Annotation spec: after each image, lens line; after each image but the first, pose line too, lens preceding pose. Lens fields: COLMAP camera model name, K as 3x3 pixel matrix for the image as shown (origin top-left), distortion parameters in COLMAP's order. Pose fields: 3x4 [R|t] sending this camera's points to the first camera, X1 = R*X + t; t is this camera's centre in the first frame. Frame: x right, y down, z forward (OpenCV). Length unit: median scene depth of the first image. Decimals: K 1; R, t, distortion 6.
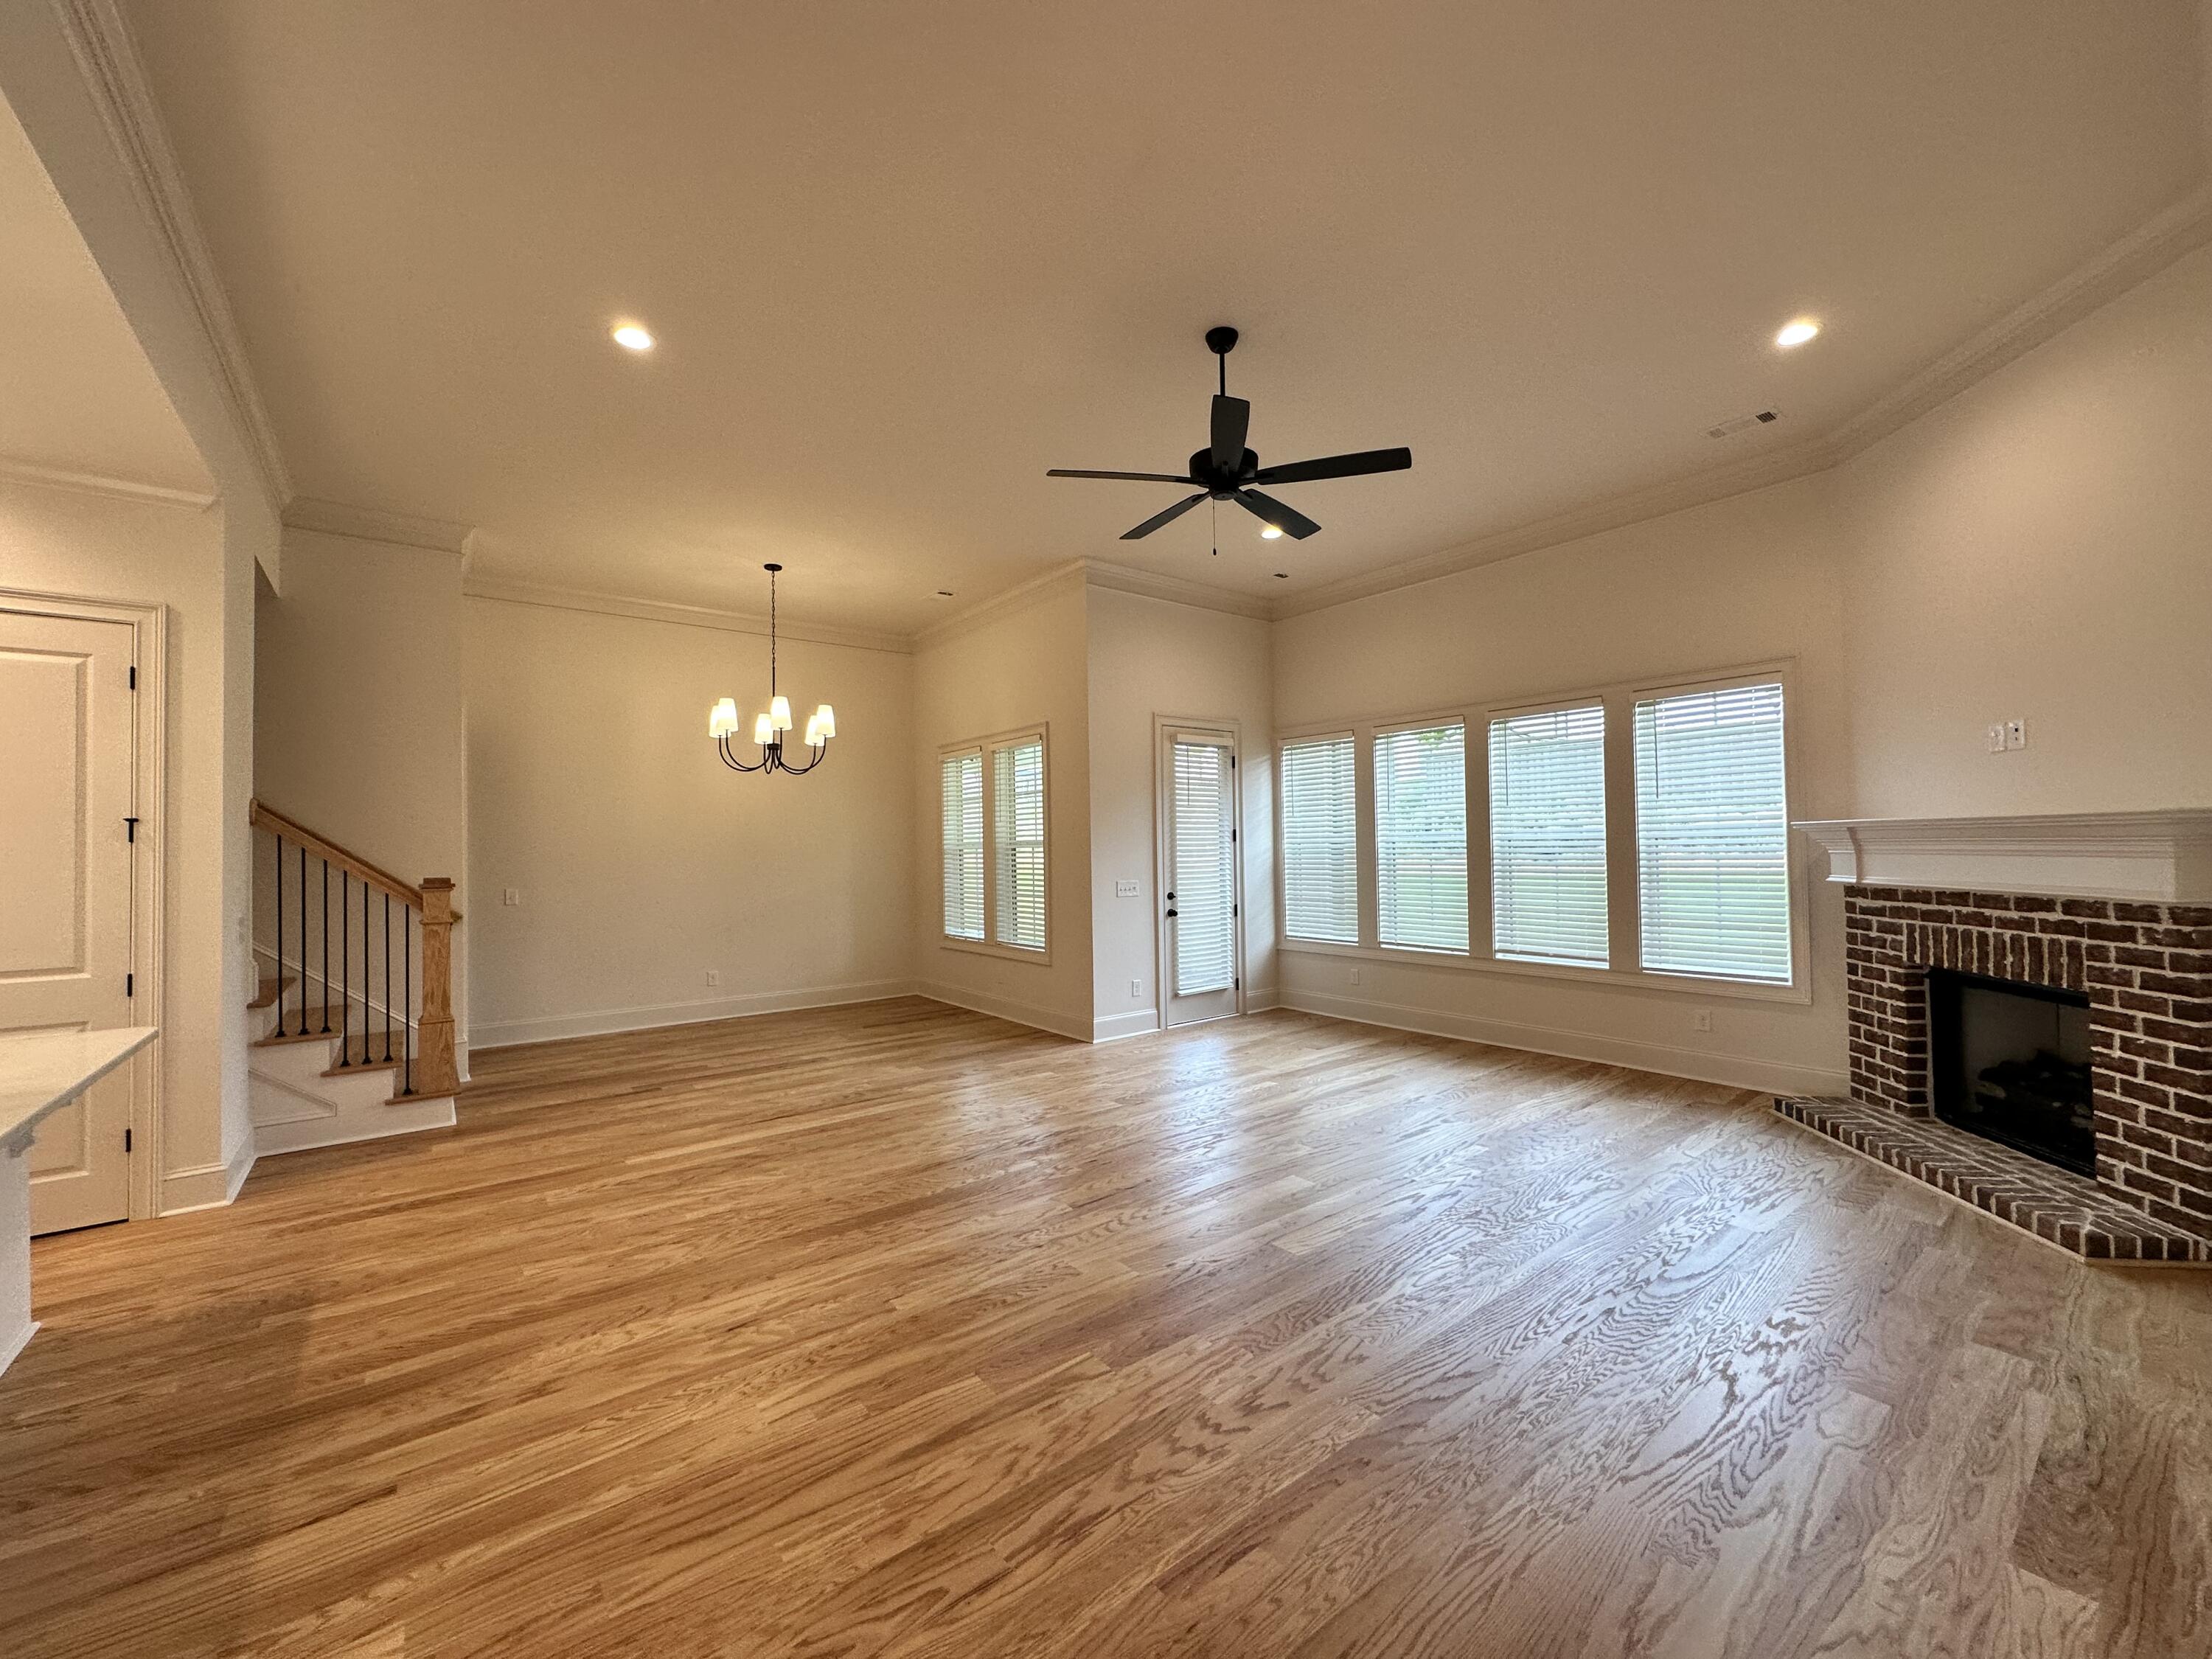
lens RADIAL K [[876.1, 0, 1106.0], [0, 876.1, 829.5], [0, 0, 1]] dist [-0.008071, 0.003987]
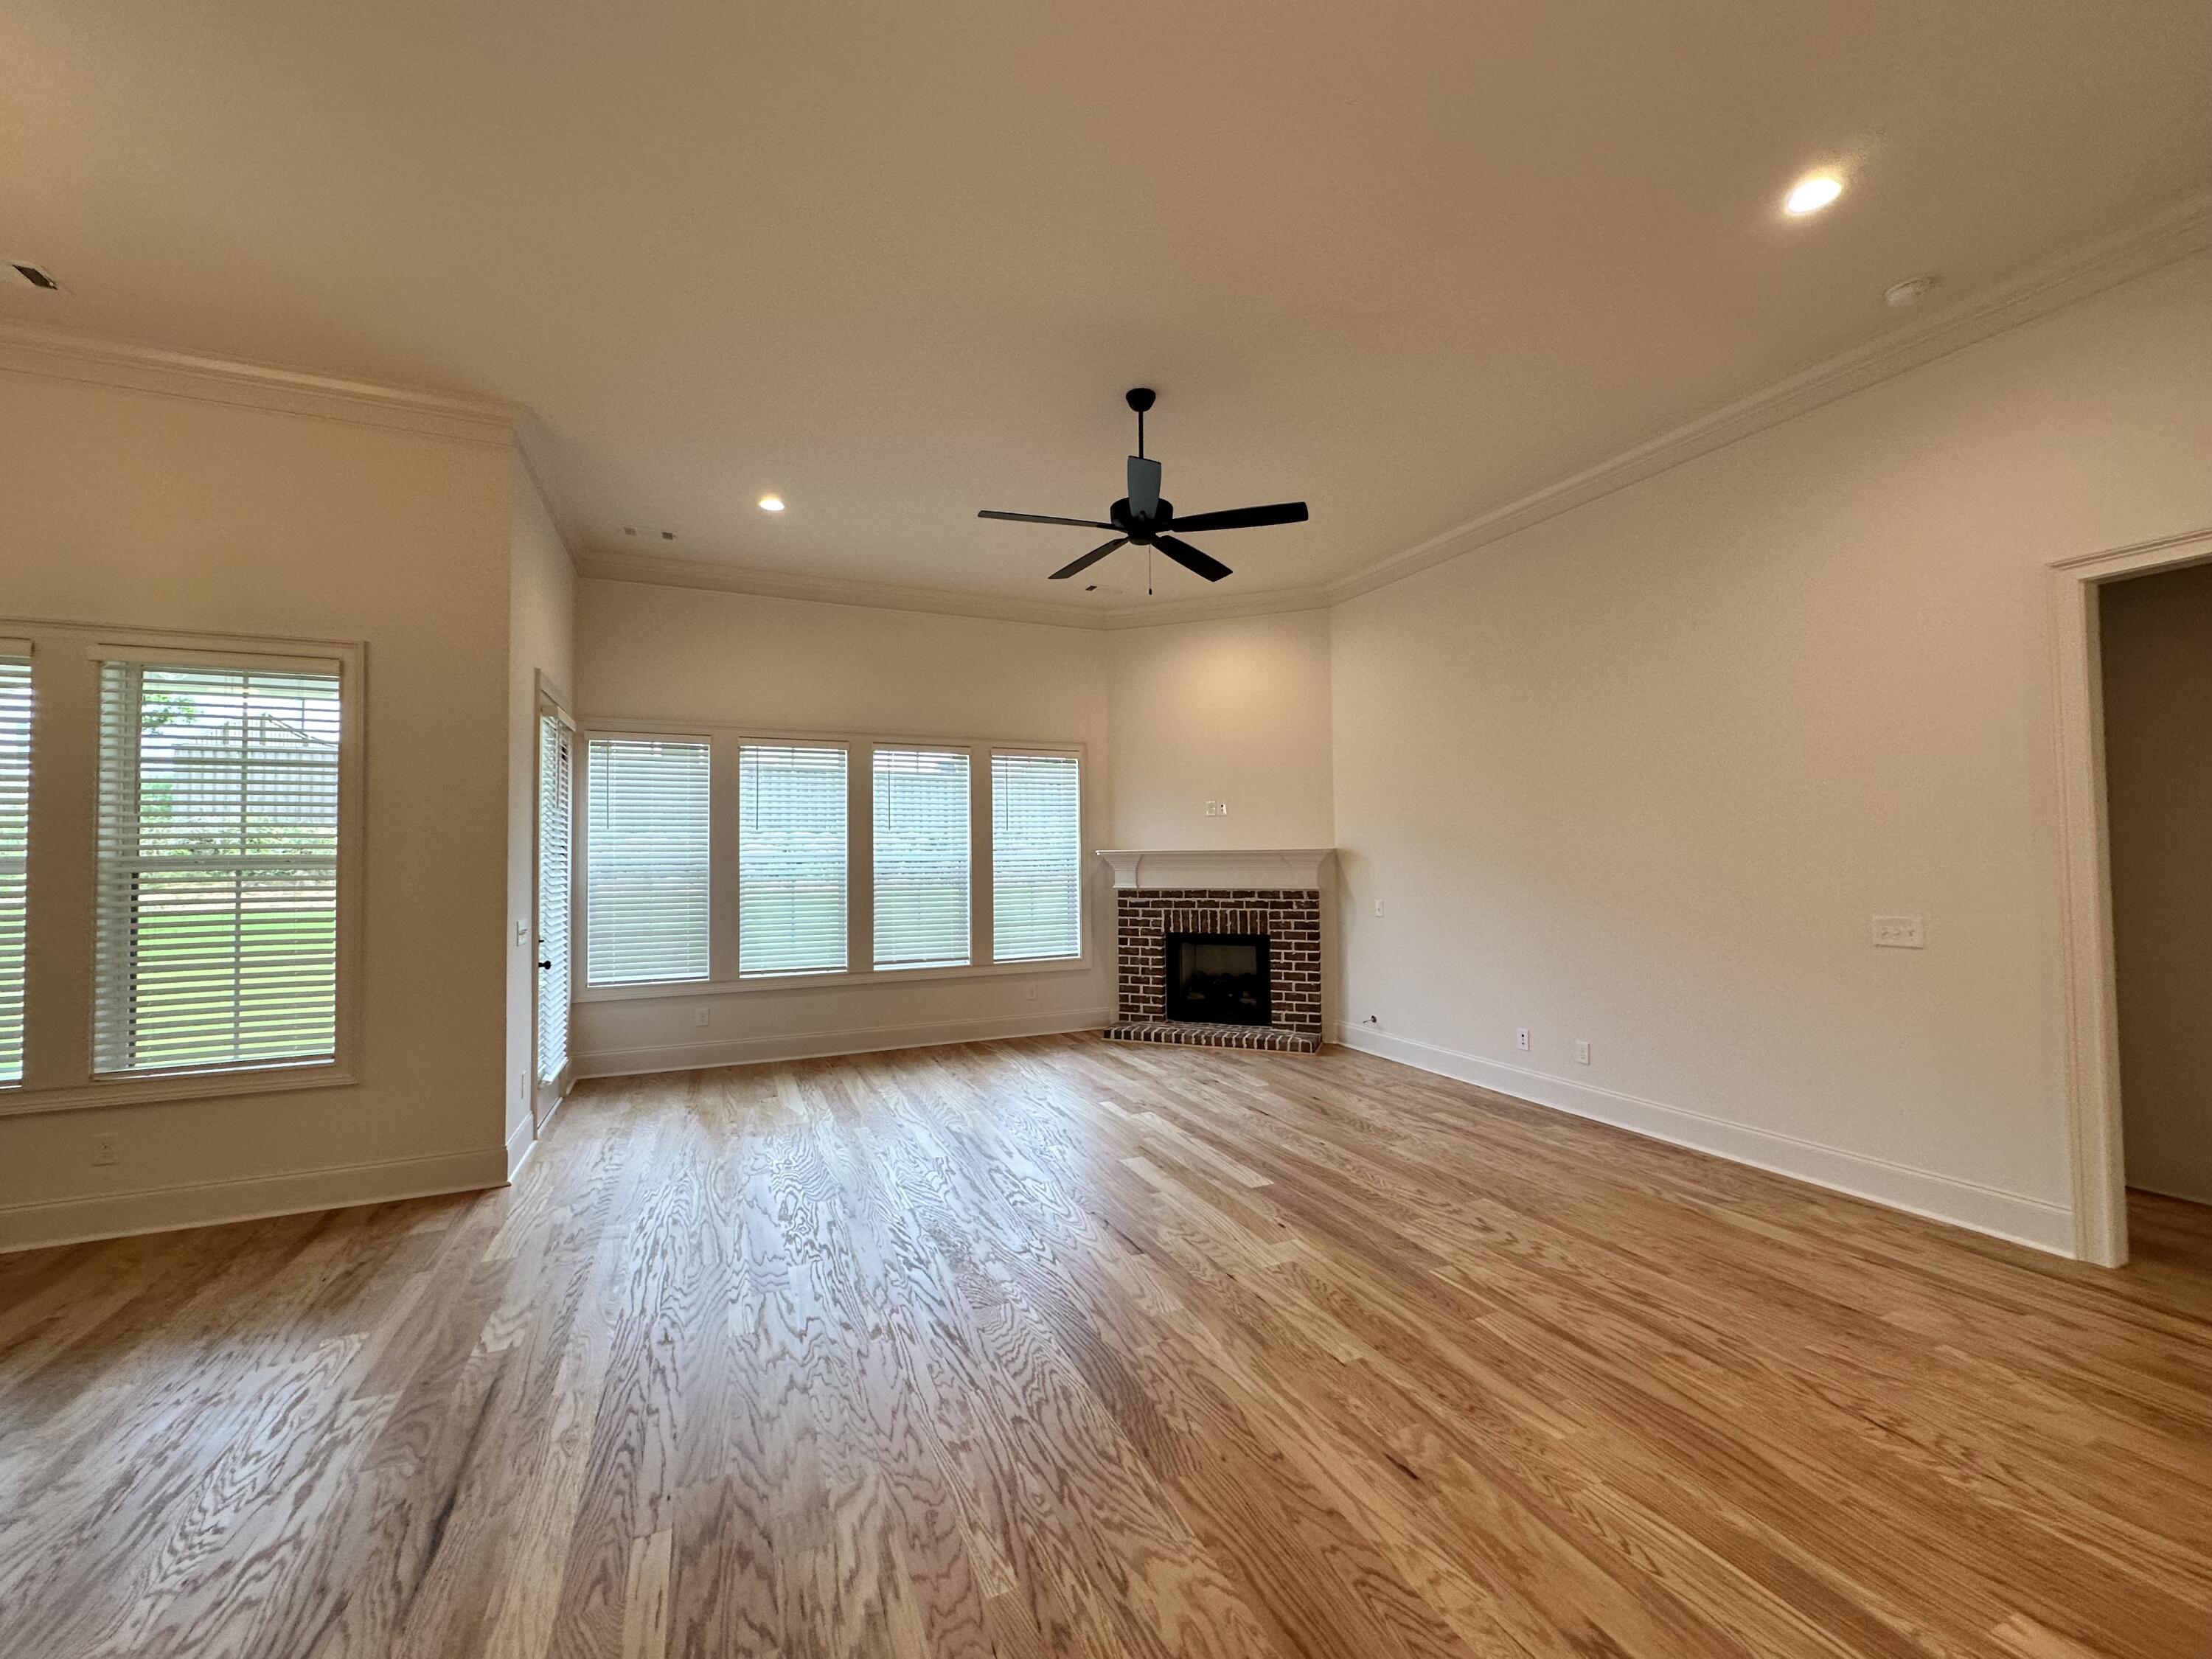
lens RADIAL K [[876.1, 0, 1106.0], [0, 876.1, 829.5], [0, 0, 1]] dist [-0.008071, 0.003987]
pose [[0.244530, 0.042339, 0.968717, -0.879028], [-0.012992, 0.999100, -0.040387, 0.020881], [-0.969555, -0.002710, 0.244859, 0.742499]]
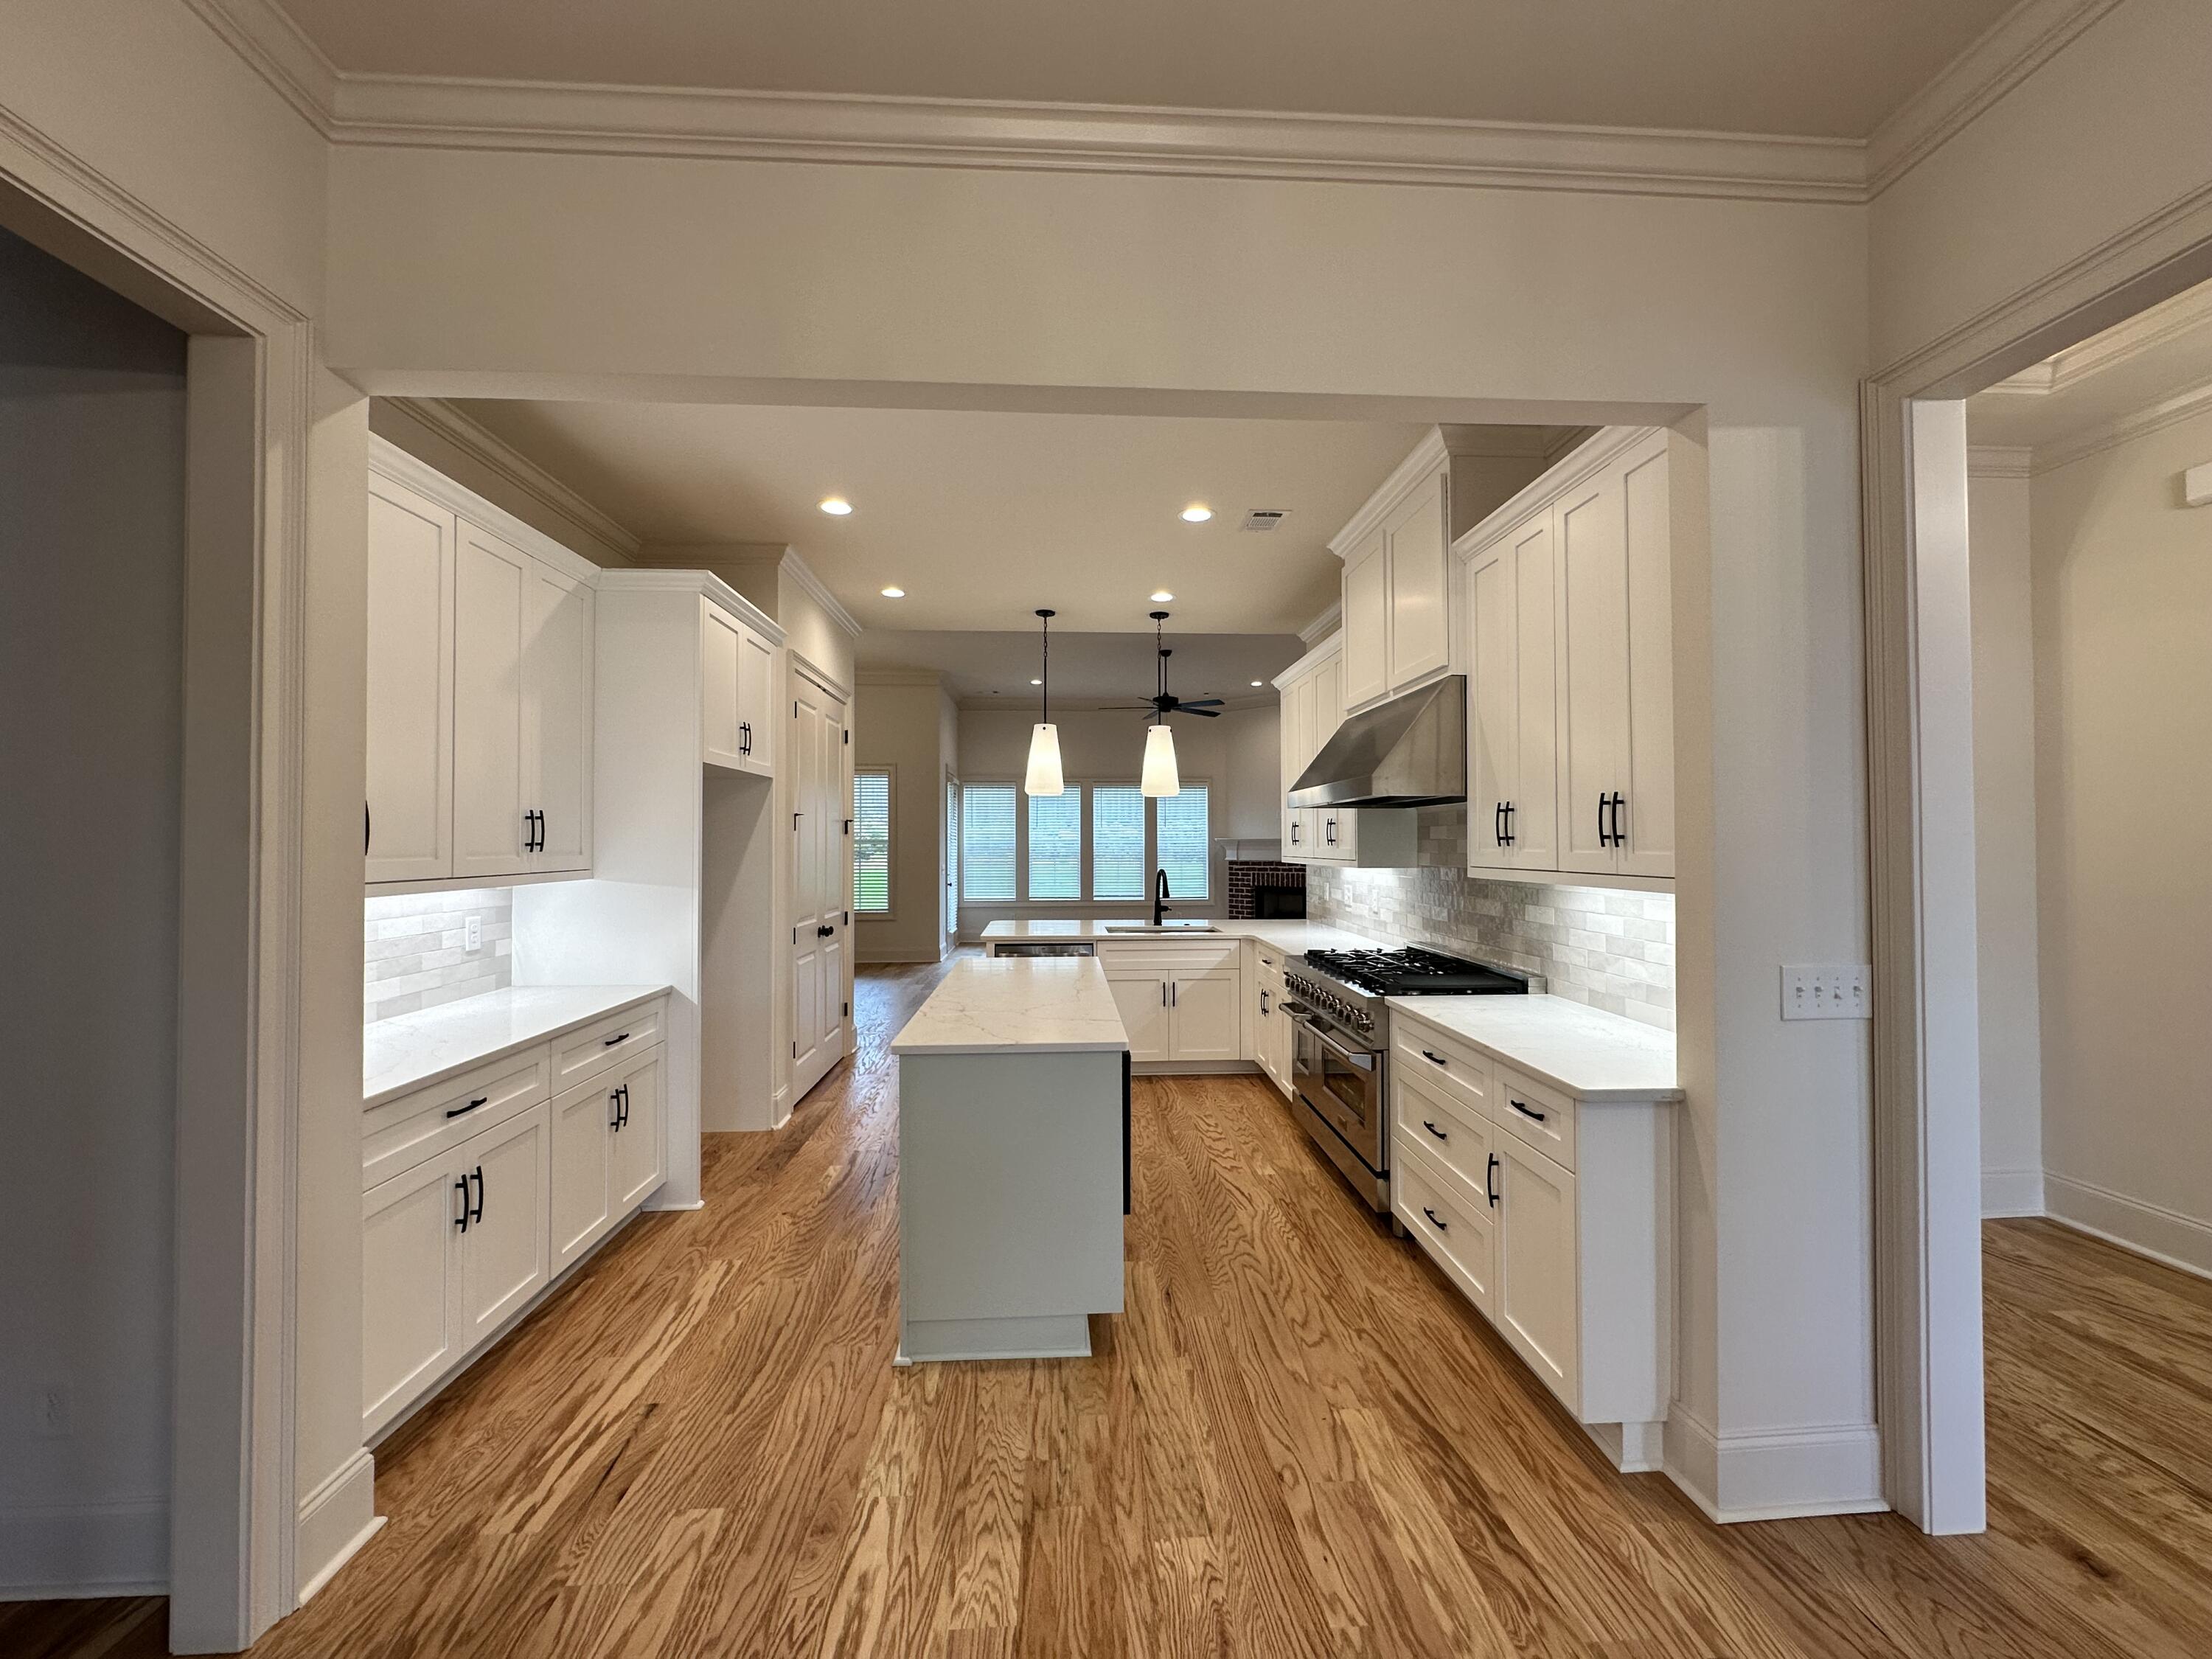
lens RADIAL K [[876.1, 0, 1106.0], [0, 876.1, 829.5], [0, 0, 1]] dist [-0.008071, 0.003987]
pose [[0.575406, 0.024174, 0.817510, -2.032324], [-0.023065, 0.999645, -0.013325, 0.009670], [-0.817542, -0.011188, 0.575760, -0.363922]]
